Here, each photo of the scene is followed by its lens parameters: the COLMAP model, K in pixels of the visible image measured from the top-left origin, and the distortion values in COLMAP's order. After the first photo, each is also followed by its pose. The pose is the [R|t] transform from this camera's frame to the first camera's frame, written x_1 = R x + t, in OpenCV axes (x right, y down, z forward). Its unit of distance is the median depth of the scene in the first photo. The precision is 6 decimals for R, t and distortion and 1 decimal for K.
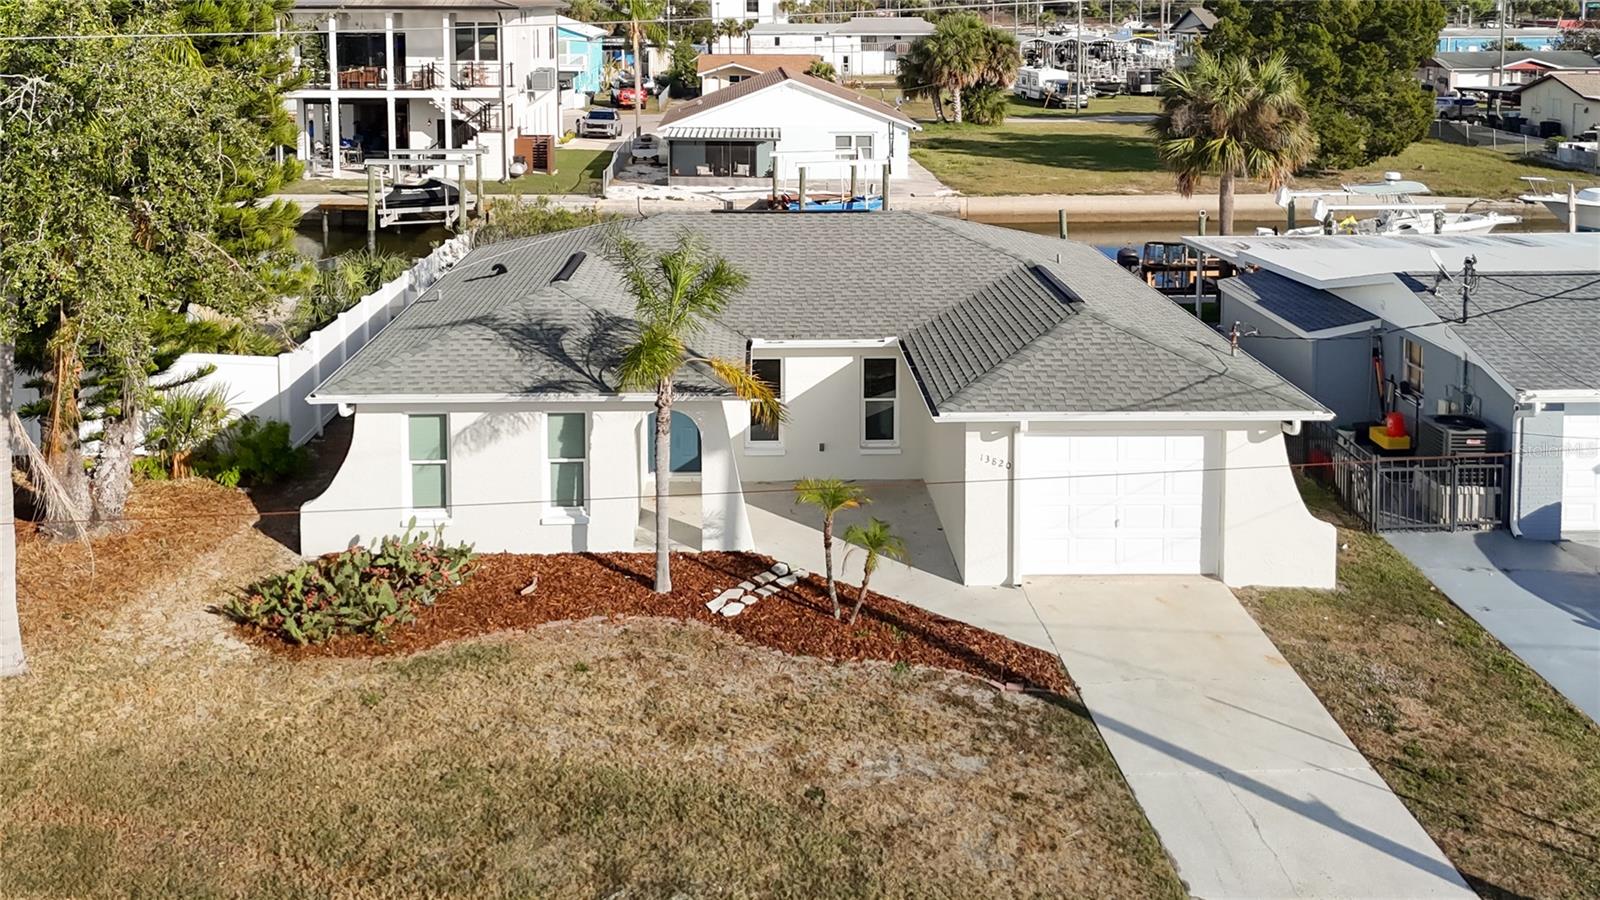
lens RADIAL K [[1411.6, 0, 767.6], [0, 1411.6, 234.5], [0, 0, 1]] dist [0.058619, -0.054864]
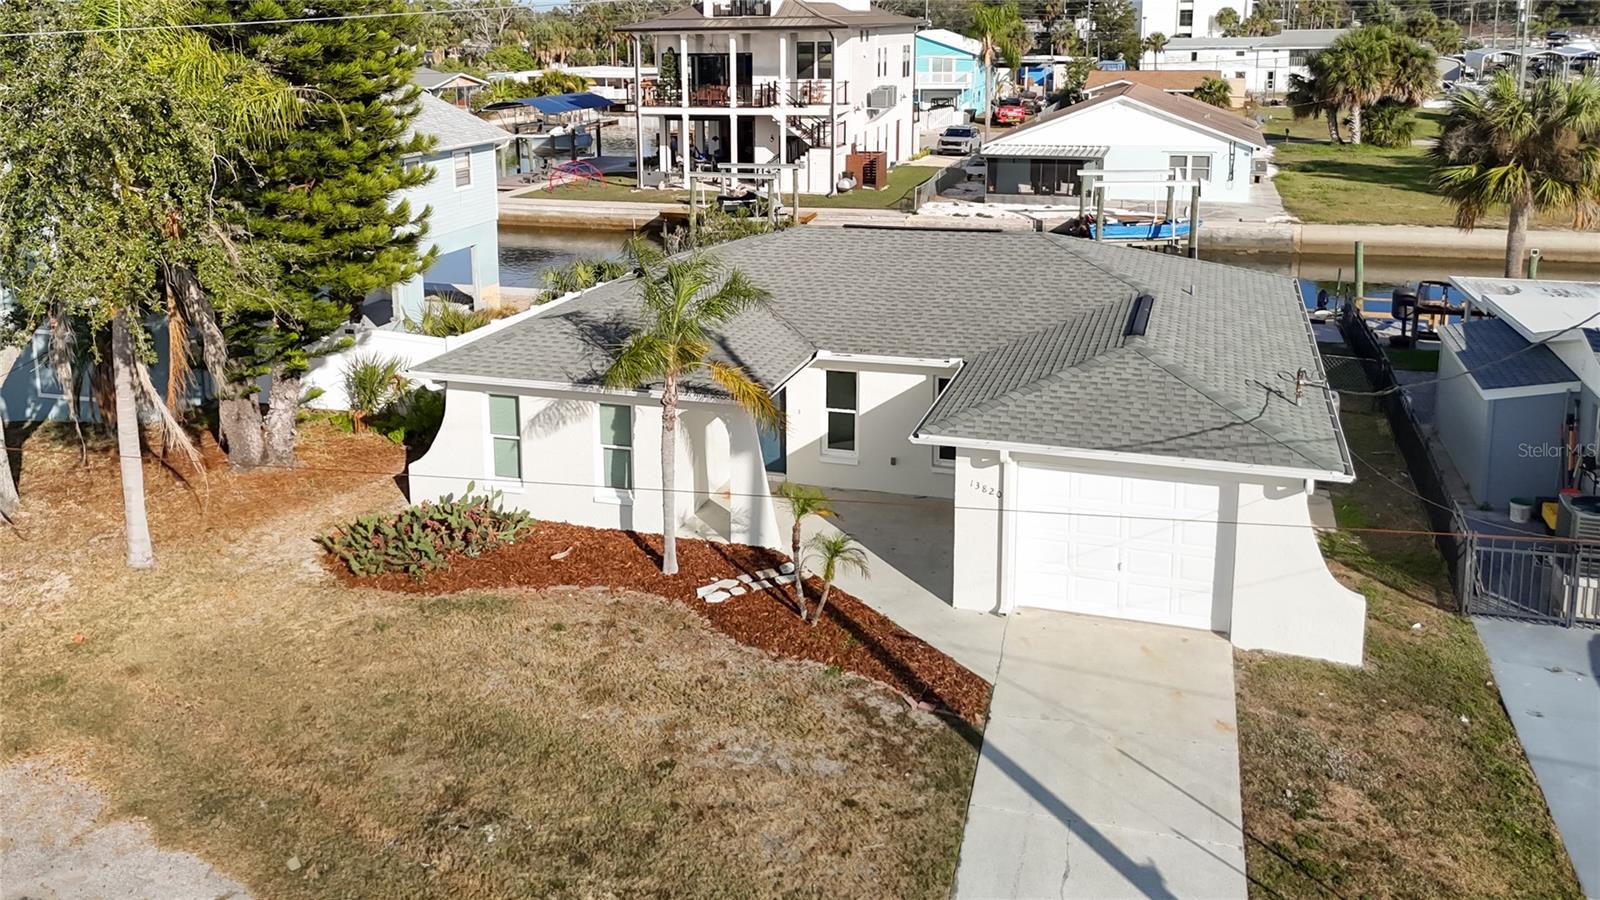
lens RADIAL K [[1347.8, 0, 707.4], [0, 1347.8, 348.6], [0, 0, 1]] dist [0.058512, -0.045843]
pose [[0.933249, 0.070051, -0.352334, 0.296617], [-0.043409, 0.995607, 0.082966, -0.007973], [0.356597, -0.062133, 0.932190, 0.048805]]
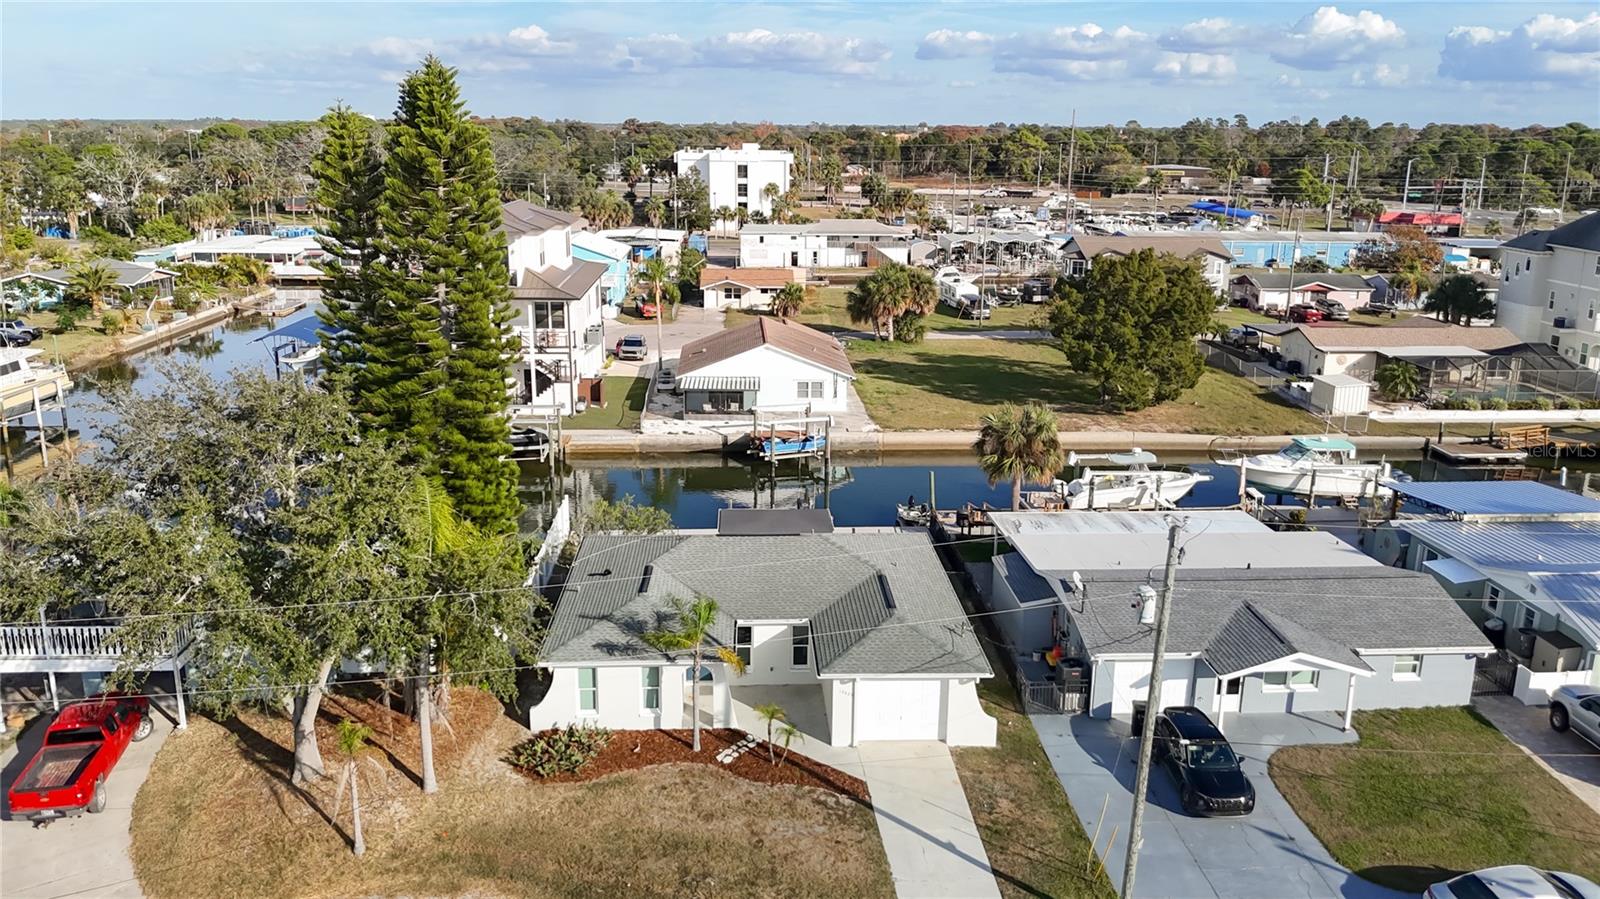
lens RADIAL K [[1188.8, 0, 782.6], [0, 1188.8, 515.5], [0, 0, 1]] dist [0.028224, -0.028836]
pose [[0.999736, 0.003680, 0.022673, 0.017393], [-0.006982, 0.989062, 0.147337, -0.381218], [-0.021883, -0.147456, 0.988826, -0.786704]]
